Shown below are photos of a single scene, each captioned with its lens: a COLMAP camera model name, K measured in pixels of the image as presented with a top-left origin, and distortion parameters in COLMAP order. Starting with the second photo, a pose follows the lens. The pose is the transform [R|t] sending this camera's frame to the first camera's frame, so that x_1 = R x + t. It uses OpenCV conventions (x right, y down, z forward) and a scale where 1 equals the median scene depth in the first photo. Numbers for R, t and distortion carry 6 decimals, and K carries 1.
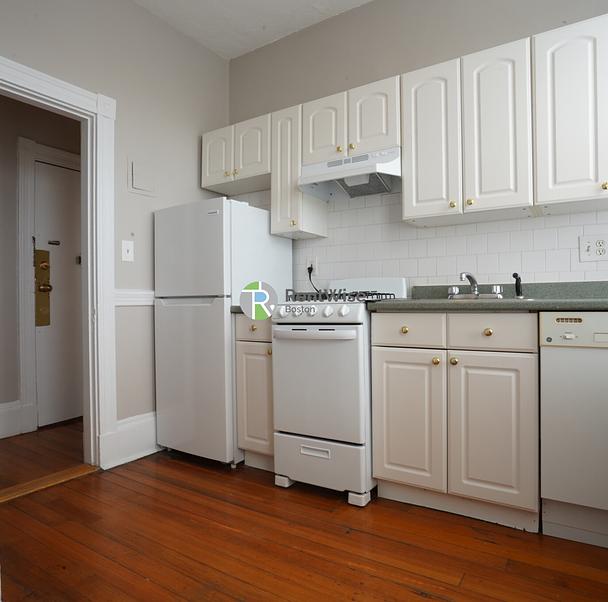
lens RADIAL K [[445.2, 0, 304.0], [0, 445.2, 301.0], [0, 0, 1]] dist [-0.002632, -0.000298]
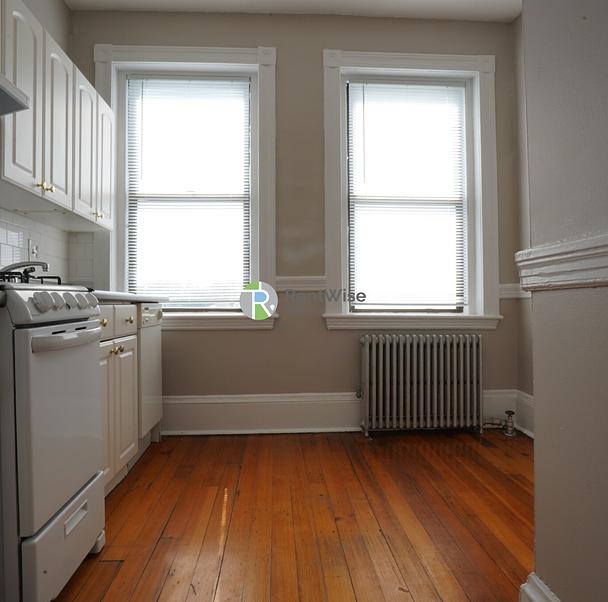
lens RADIAL K [[445.2, 0, 304.0], [0, 445.2, 301.0], [0, 0, 1]] dist [-0.002632, -0.000298]
pose [[-0.590145, 0.010326, 0.807231, -0.866882], [0.008841, 0.999941, -0.006328, 0.030585], [-0.807249, 0.003402, -0.590201, 1.389156]]
